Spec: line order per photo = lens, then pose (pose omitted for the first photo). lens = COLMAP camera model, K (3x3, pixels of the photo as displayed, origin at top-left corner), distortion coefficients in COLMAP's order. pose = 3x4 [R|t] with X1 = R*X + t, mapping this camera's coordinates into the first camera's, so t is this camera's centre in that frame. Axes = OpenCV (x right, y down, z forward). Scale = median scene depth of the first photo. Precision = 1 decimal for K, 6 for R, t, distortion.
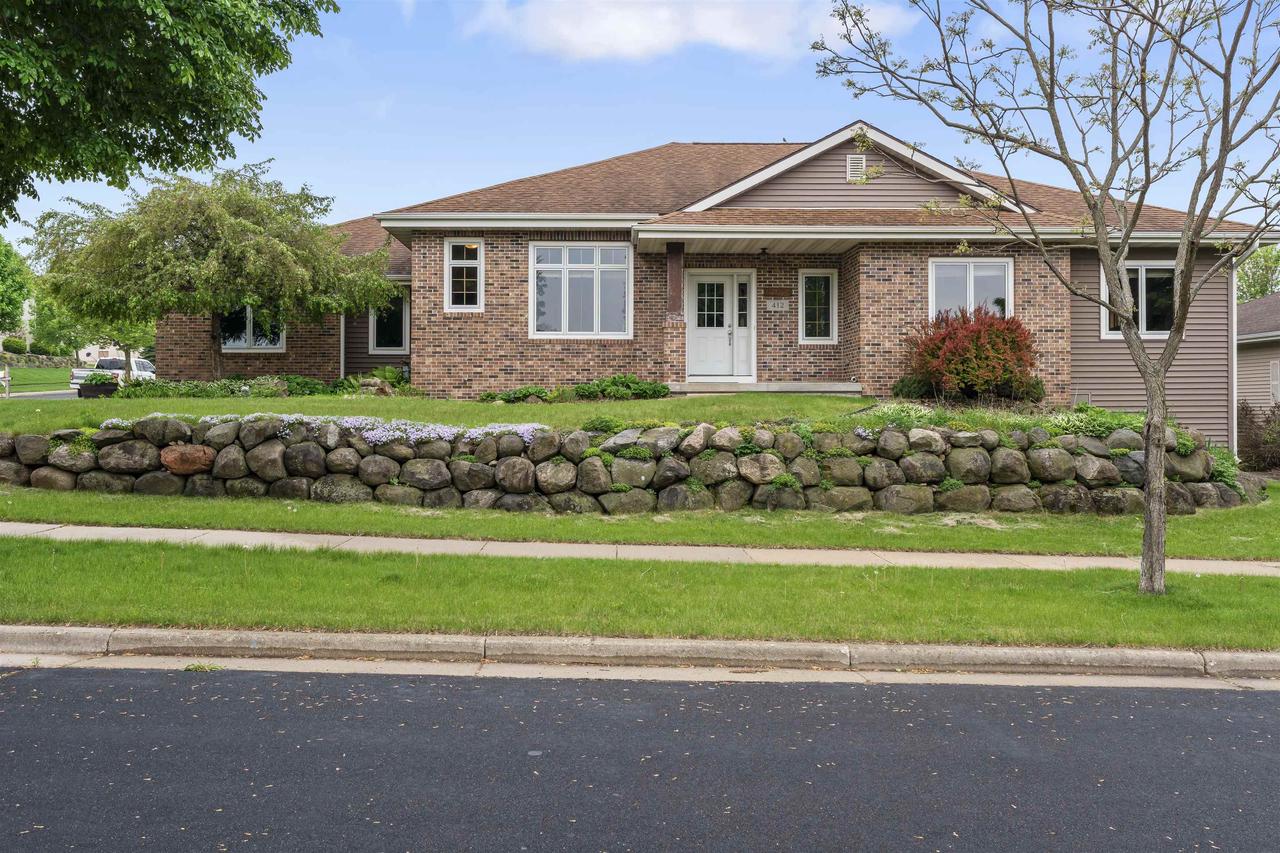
lens RADIAL K [[1023.8, 0, 641.4], [0, 1023.8, 421.7], [0, 0, 1]] dist [-0.000008, -0.000076]
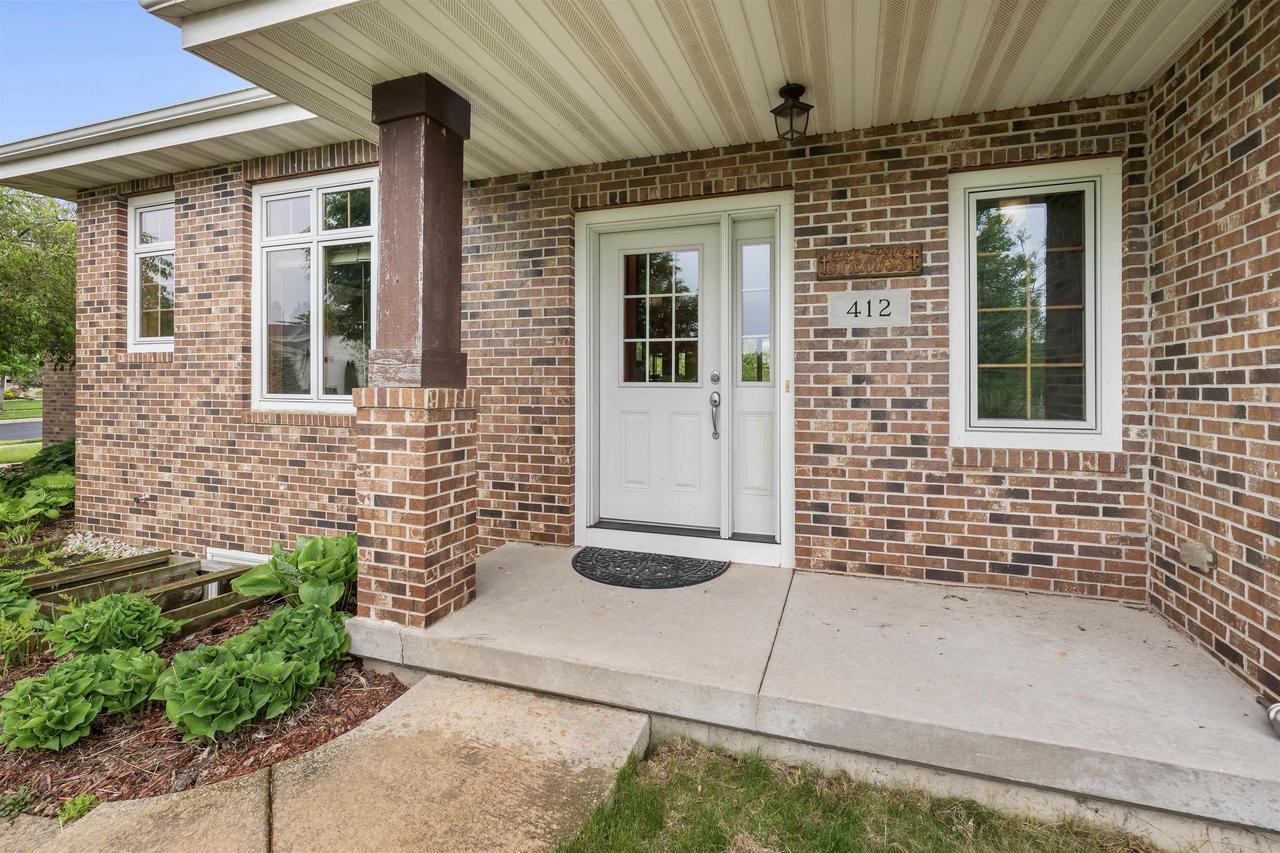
lens RADIAL K [[580.5, 0, 640.1], [0, 580.5, 384.0], [0, 0, 1]] dist [-0.004806, 0.001694]
pose [[0.933400, 0.003455, -0.358822, 0.132137], [-0.008219, 0.999897, -0.011751, -0.090532], [0.358744, 0.013918, 0.933332, 0.828030]]
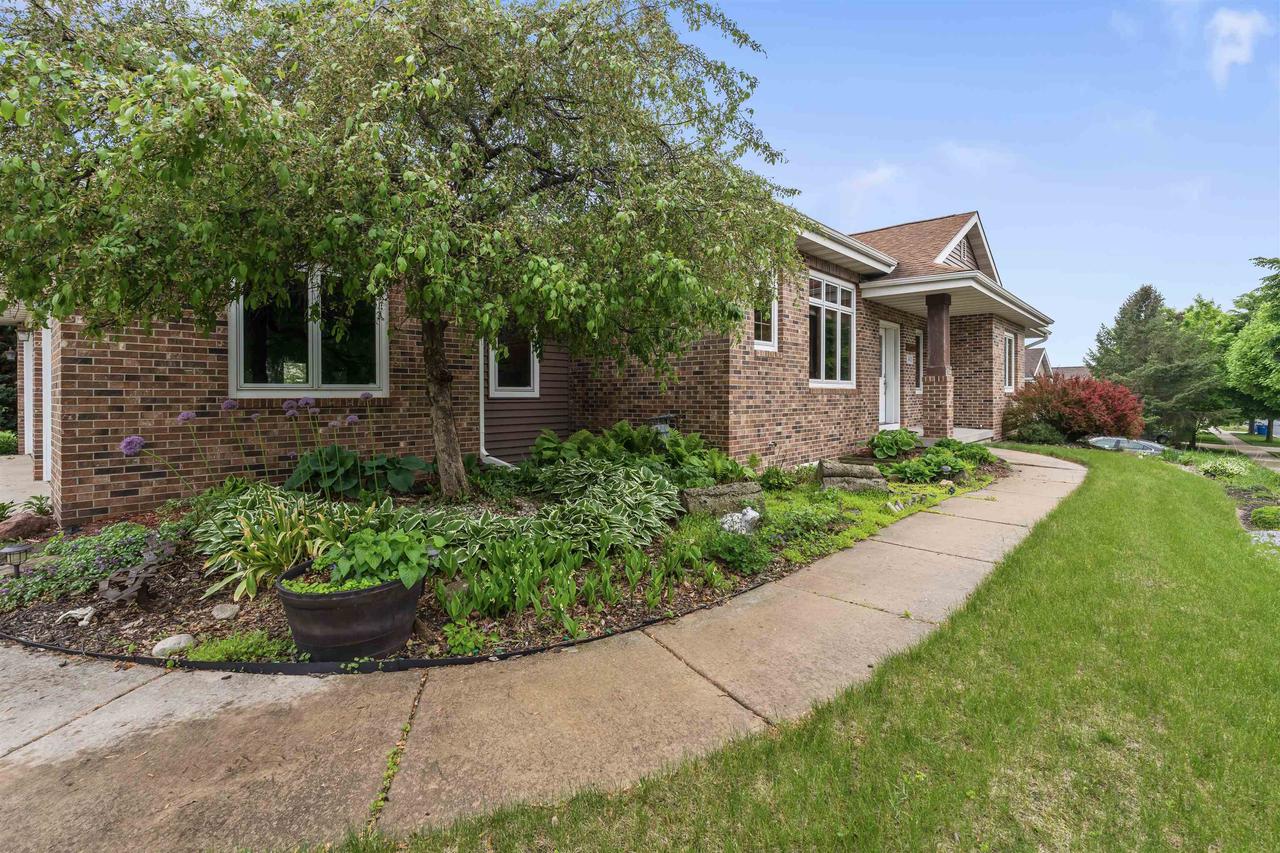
lens RADIAL K [[580.5, 0, 633.2], [0, 580.5, 401.0], [0, 0, 1]] dist [-0.004806, 0.001694]
pose [[0.699536, -0.008593, 0.714545, -0.532549], [0.011190, 0.999937, 0.001071, -0.072252], [-0.714509, 0.007247, 0.699588, 0.774792]]
